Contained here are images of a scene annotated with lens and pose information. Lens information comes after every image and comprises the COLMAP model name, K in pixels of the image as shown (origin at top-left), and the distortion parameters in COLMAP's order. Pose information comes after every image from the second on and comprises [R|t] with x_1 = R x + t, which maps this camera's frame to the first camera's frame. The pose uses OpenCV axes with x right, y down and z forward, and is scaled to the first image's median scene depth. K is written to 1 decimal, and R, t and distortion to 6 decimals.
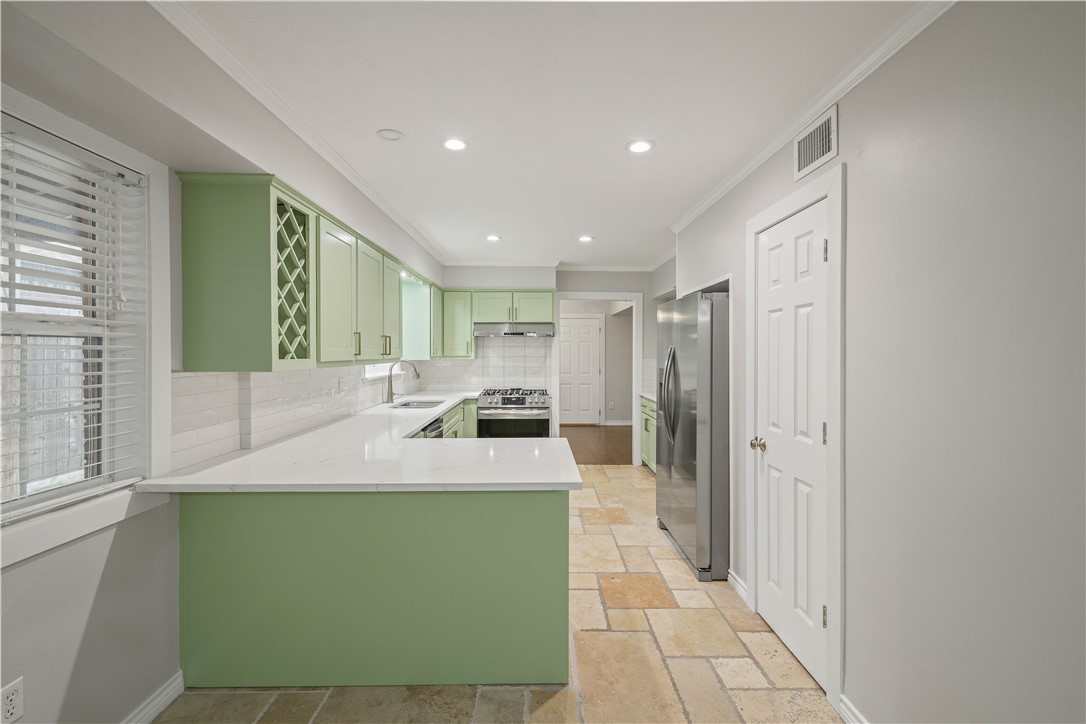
lens RADIAL K [[467.7, 0, 537.6], [0, 467.7, 356.1], [0, 0, 1]] dist [0.012881, -0.007195]
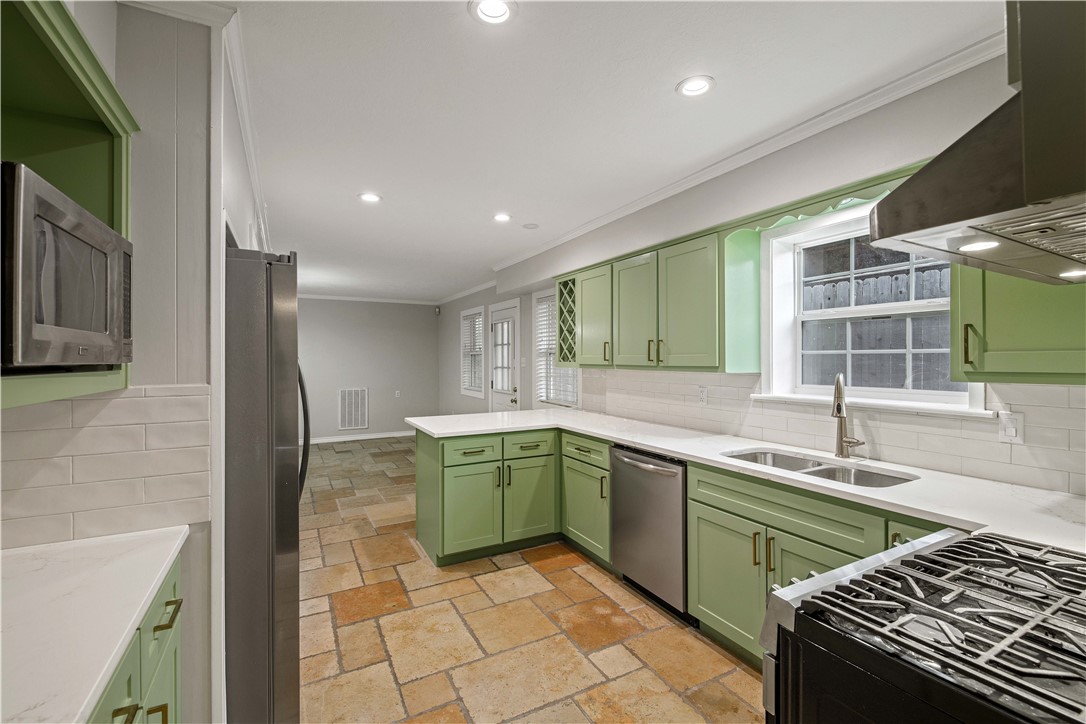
lens RADIAL K [[467.7, 0, 545.0], [0, 467.7, 357.5], [0, 0, 1]] dist [0.012881, -0.007195]
pose [[-0.880437, 0.001957, -0.474160, 0.195719], [-0.001814, 0.999970, 0.007495, -0.011368], [0.474160, 0.007459, -0.880407, 1.137734]]
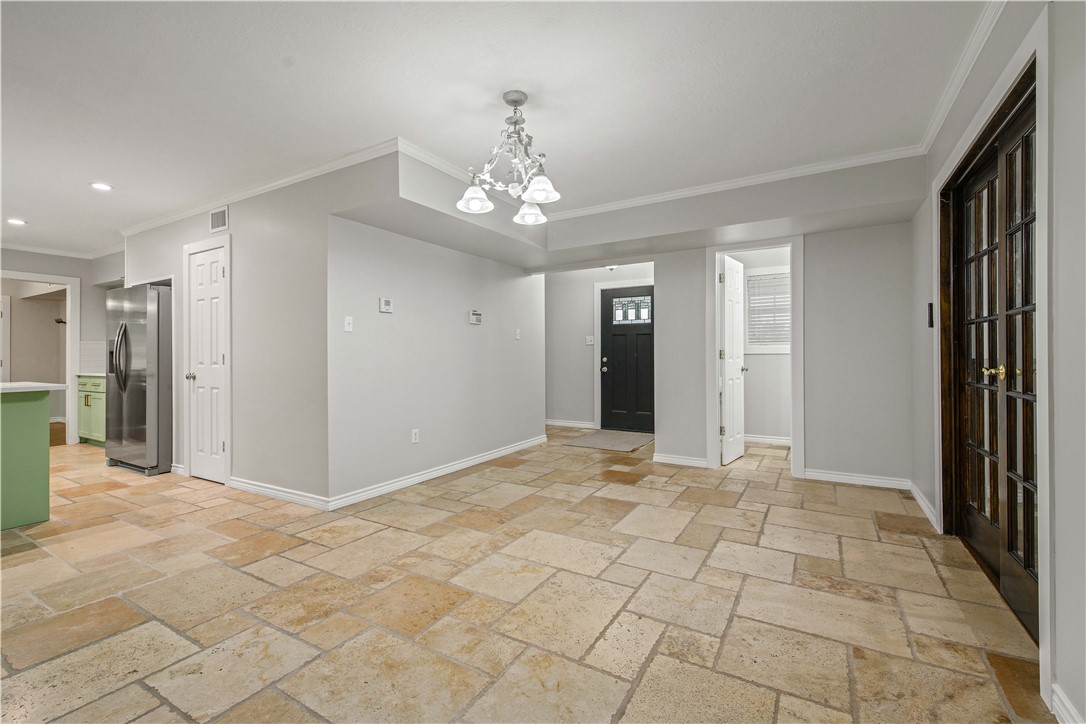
lens RADIAL K [[467.7, 0, 547.5], [0, 467.7, 354.7], [0, 0, 1]] dist [0.012881, -0.007195]
pose [[0.507387, 0.003730, 0.861710, -0.177774], [0.012923, 0.999845, -0.011936, 0.072578], [-0.861621, 0.017192, 0.507260, -0.505157]]
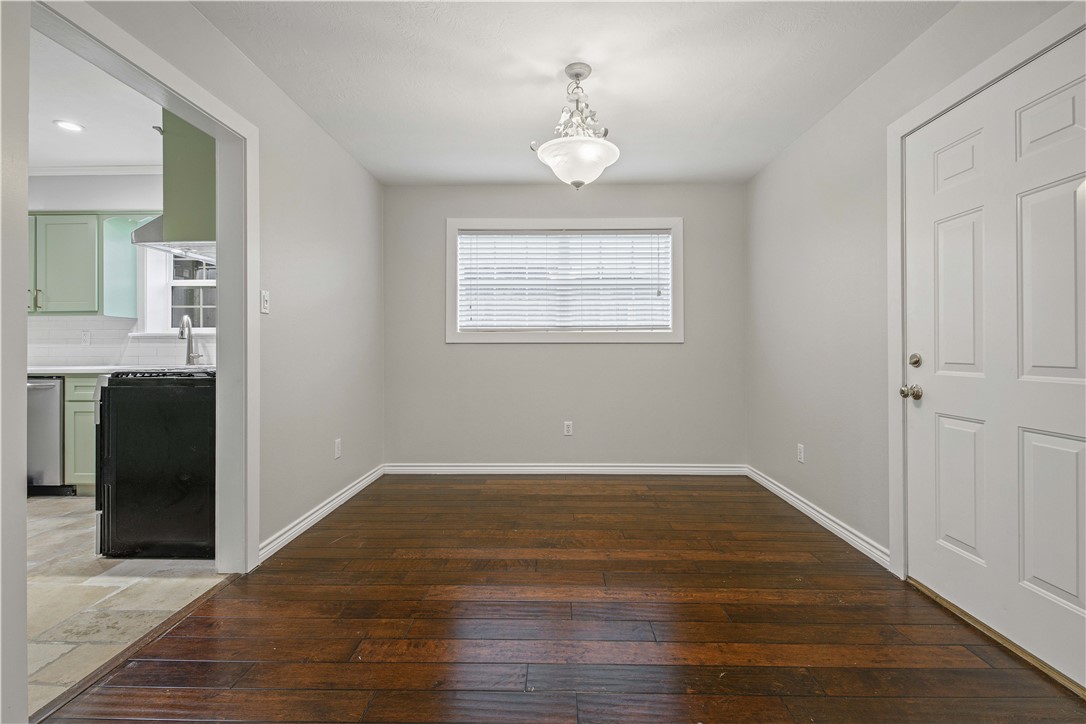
lens RADIAL K [[467.7, 0, 548.3], [0, 467.7, 345.3], [0, 0, 1]] dist [0.012881, -0.007195]
pose [[-0.013759, -0.005548, -0.999890, 0.496233], [-0.007003, 0.999961, -0.005452, 0.054528], [0.999881, 0.006928, -0.013797, 1.477417]]
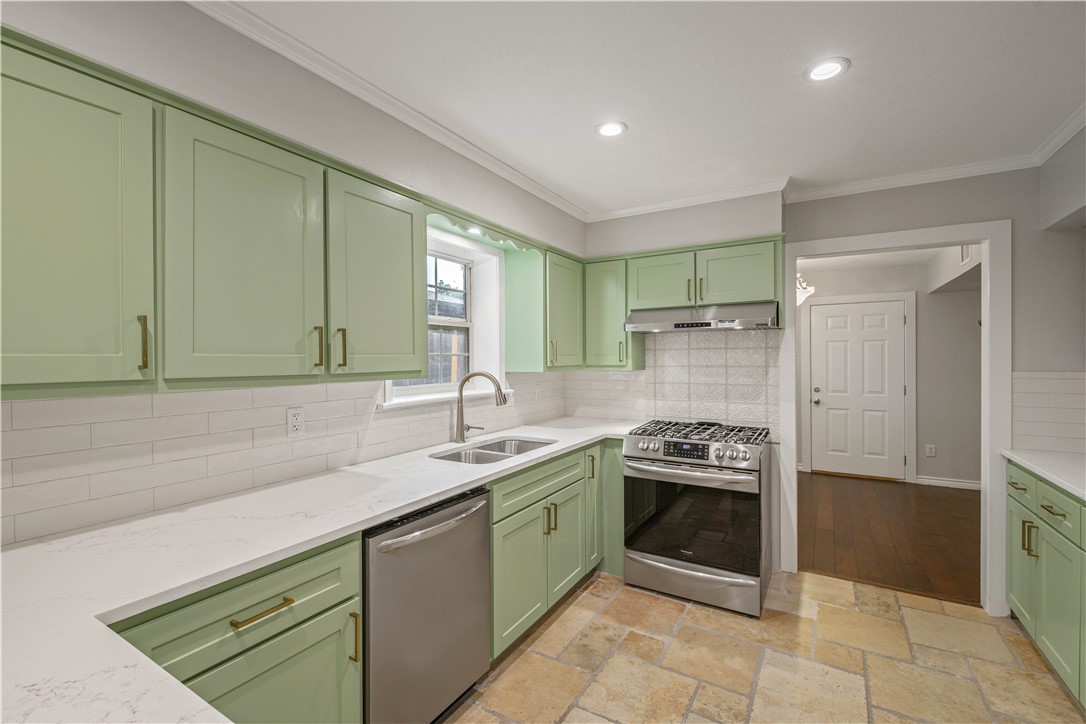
lens RADIAL K [[467.7, 0, 546.0], [0, 467.7, 361.4], [0, 0, 1]] dist [0.012881, -0.007195]
pose [[0.857717, -0.002279, -0.514117, 0.088537], [0.001276, 0.999997, -0.002303, -0.004472], [0.514120, 0.001319, 0.857717, 0.467649]]
